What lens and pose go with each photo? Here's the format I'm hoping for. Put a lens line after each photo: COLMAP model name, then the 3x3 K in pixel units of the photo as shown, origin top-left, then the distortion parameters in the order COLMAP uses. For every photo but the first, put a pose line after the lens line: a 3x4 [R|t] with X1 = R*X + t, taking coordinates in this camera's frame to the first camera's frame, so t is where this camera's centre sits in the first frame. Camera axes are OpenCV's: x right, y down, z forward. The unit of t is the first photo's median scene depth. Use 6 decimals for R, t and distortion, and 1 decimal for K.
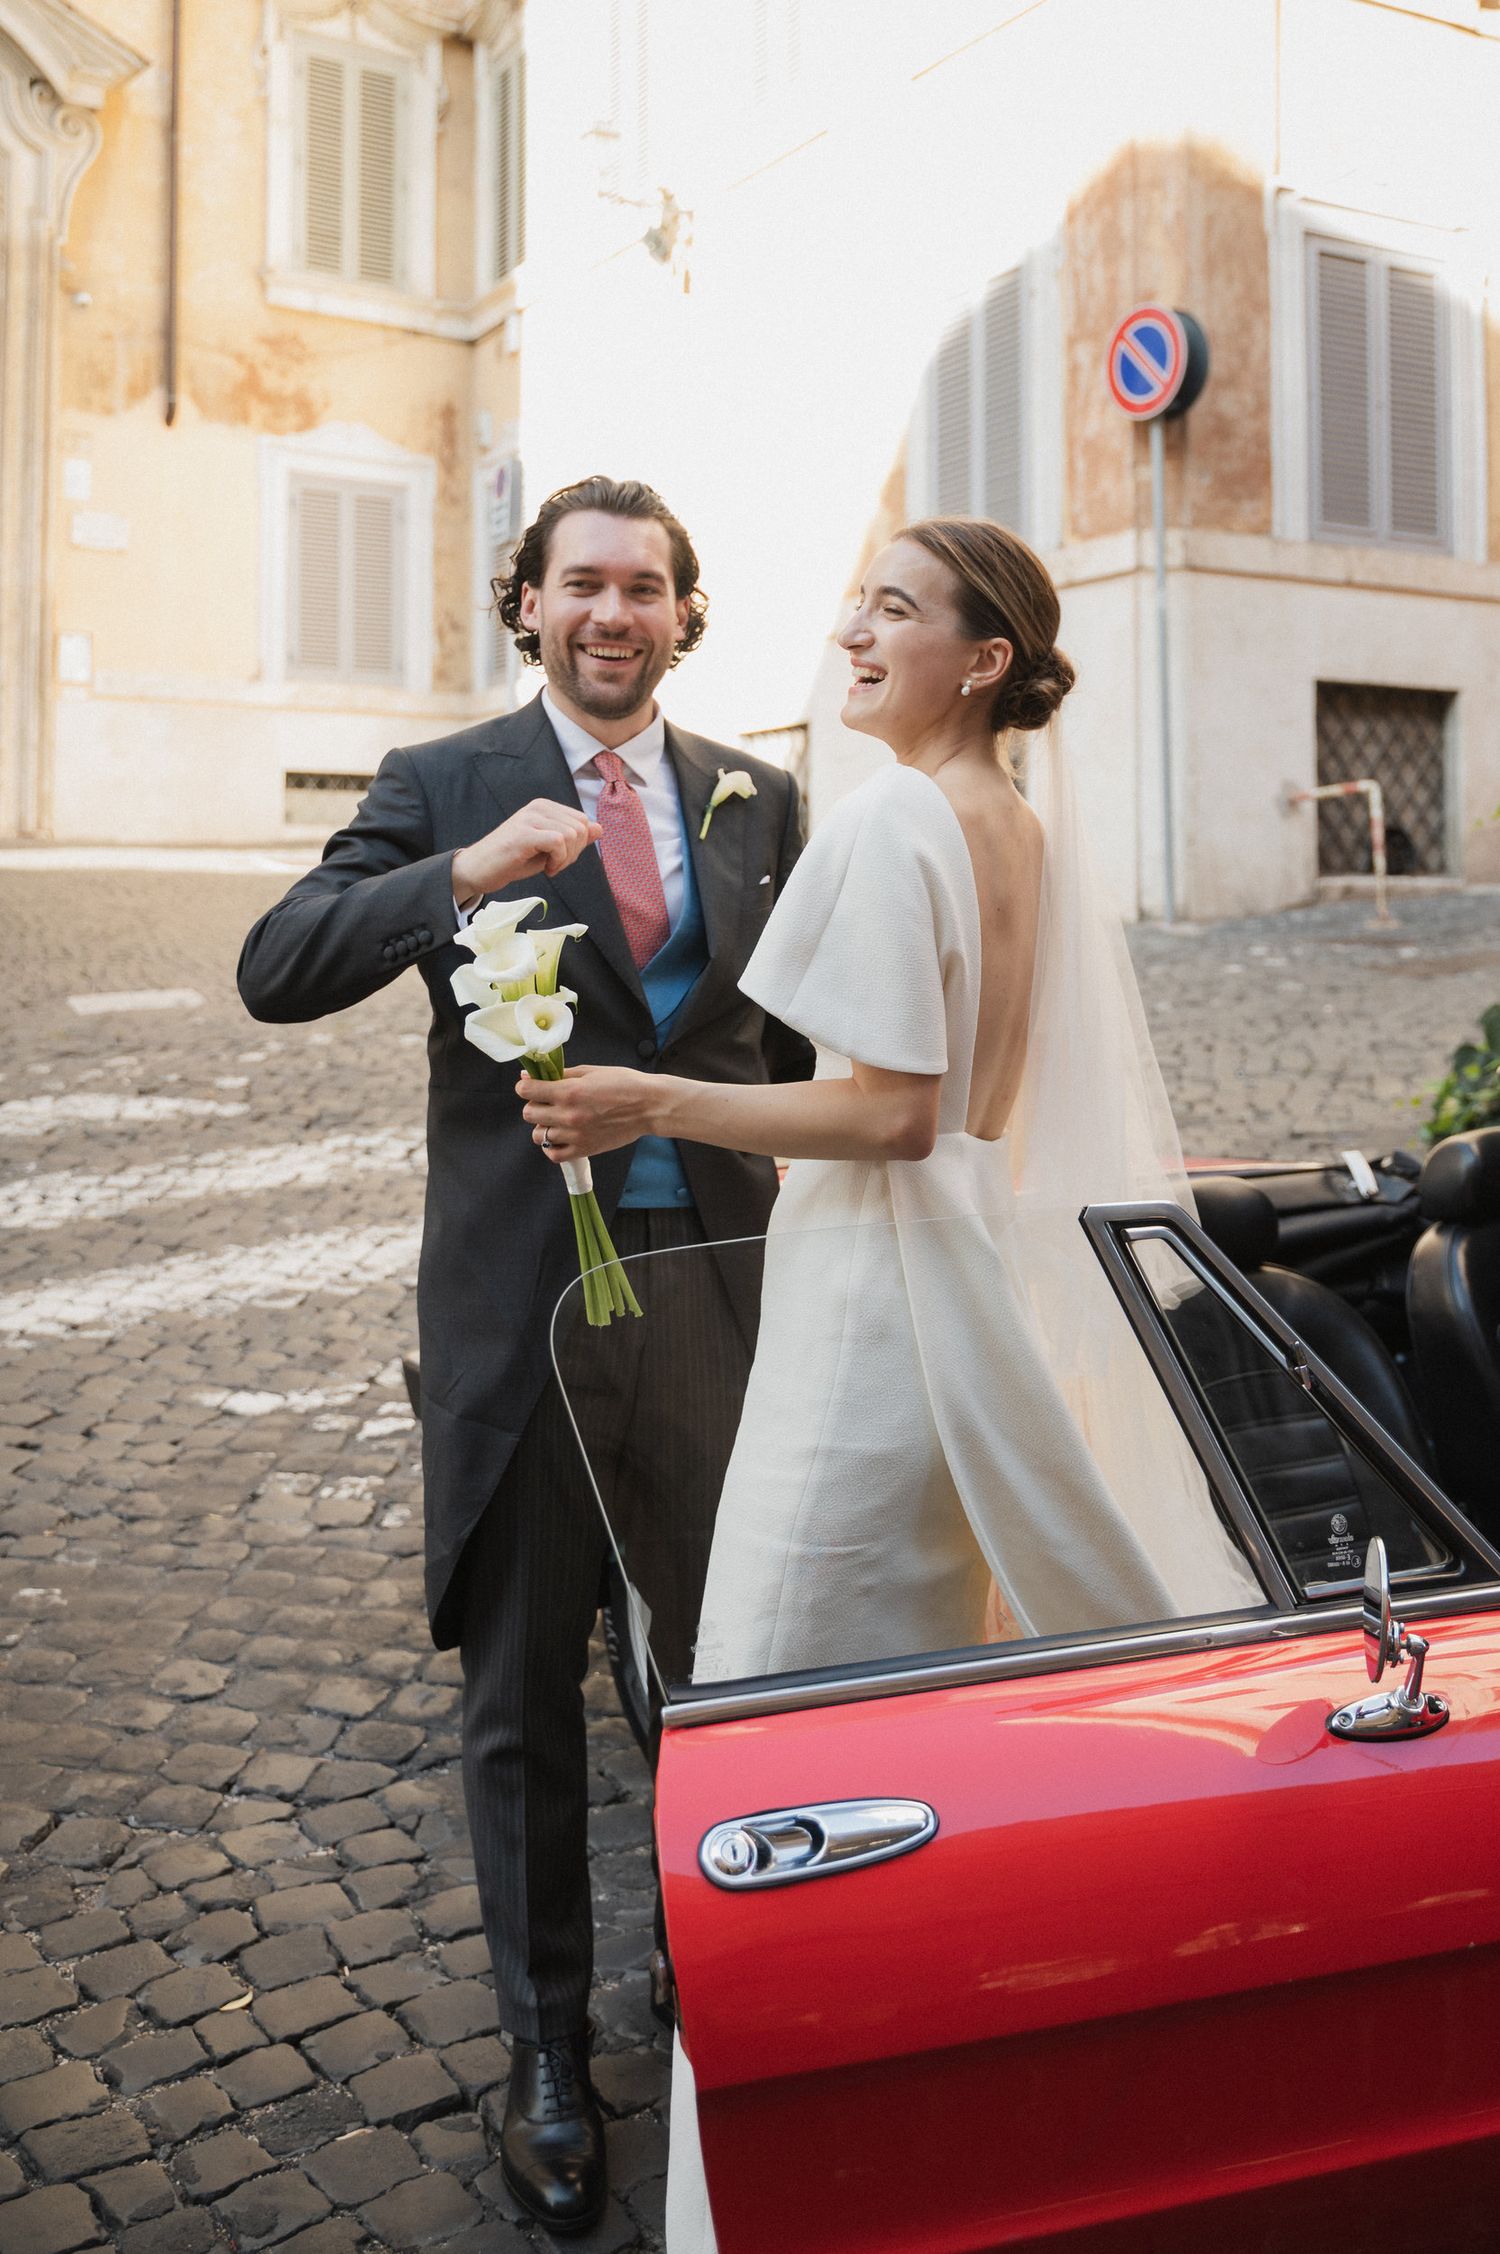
lens RADIAL K [[2229.8, 0, 859.6], [0, 2229.8, 827.4], [0, 0, 1]] dist [0.003574, -0.003373]
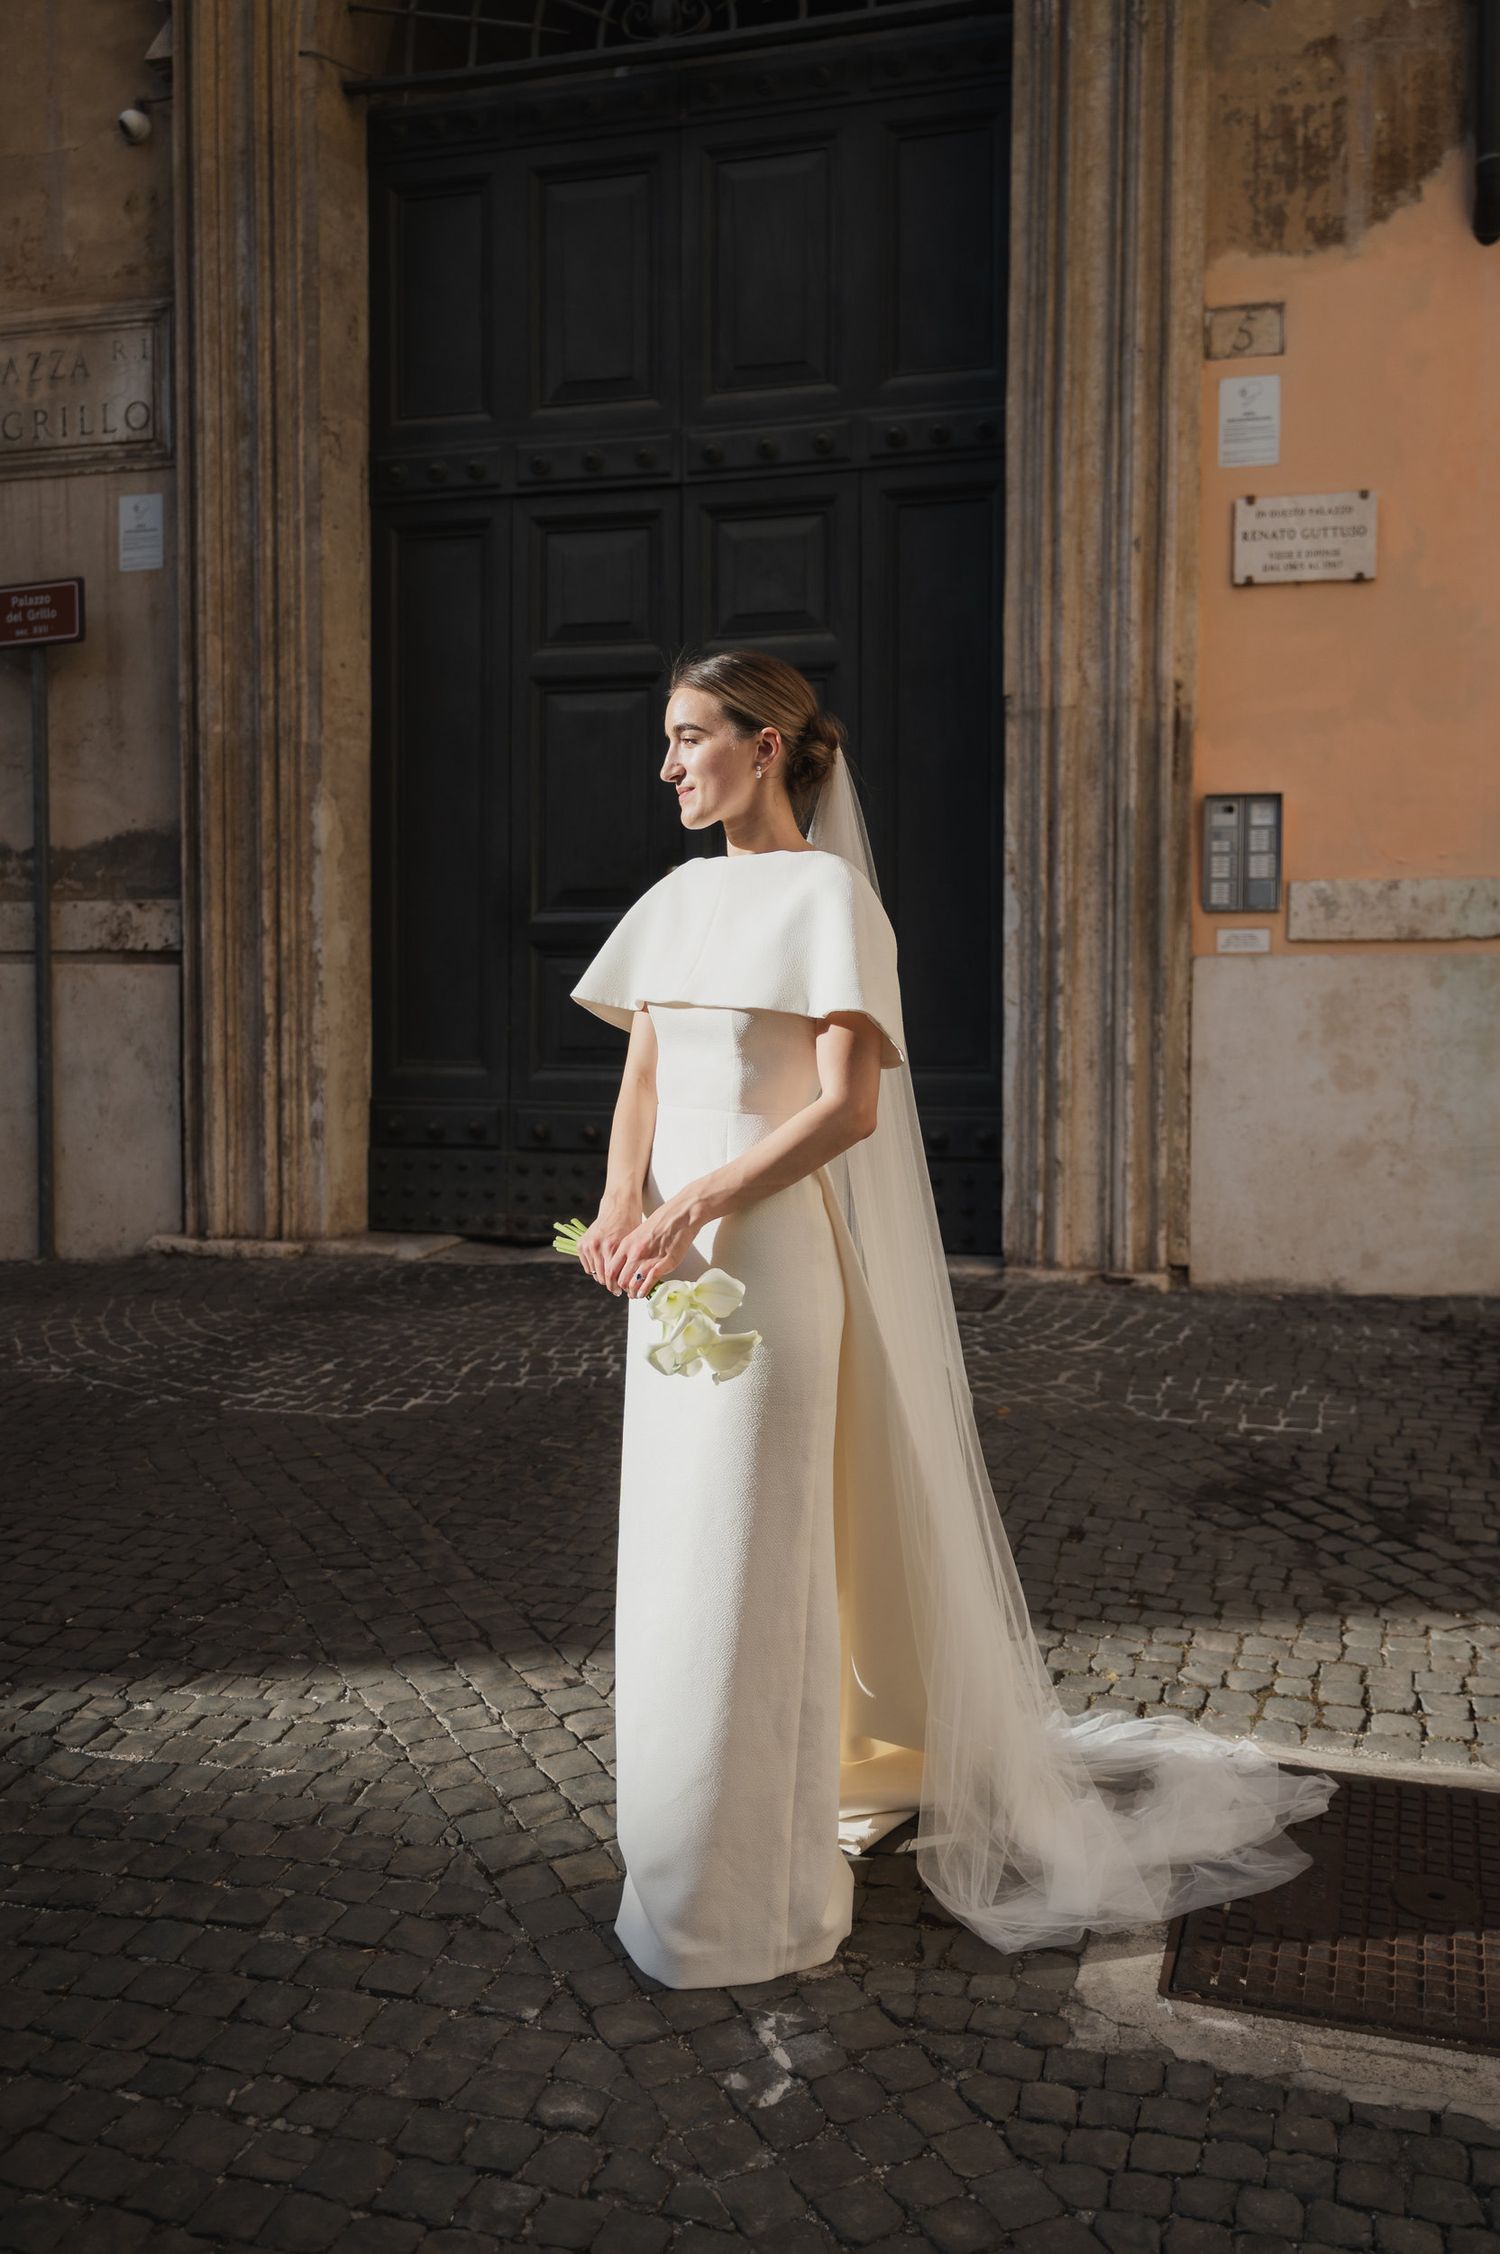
lens RADIAL K [[1941.4, 0, 757.5], [0, 1941.4, 1090.1], [0, 0, 1]] dist [0.003997, -0.005598]
pose [[0.616533, 0.033416, -0.786620, -0.112950], [0.029217, 0.997440, 0.065272, -0.055245], [0.786787, -0.063225, 0.613978, 0.661763]]
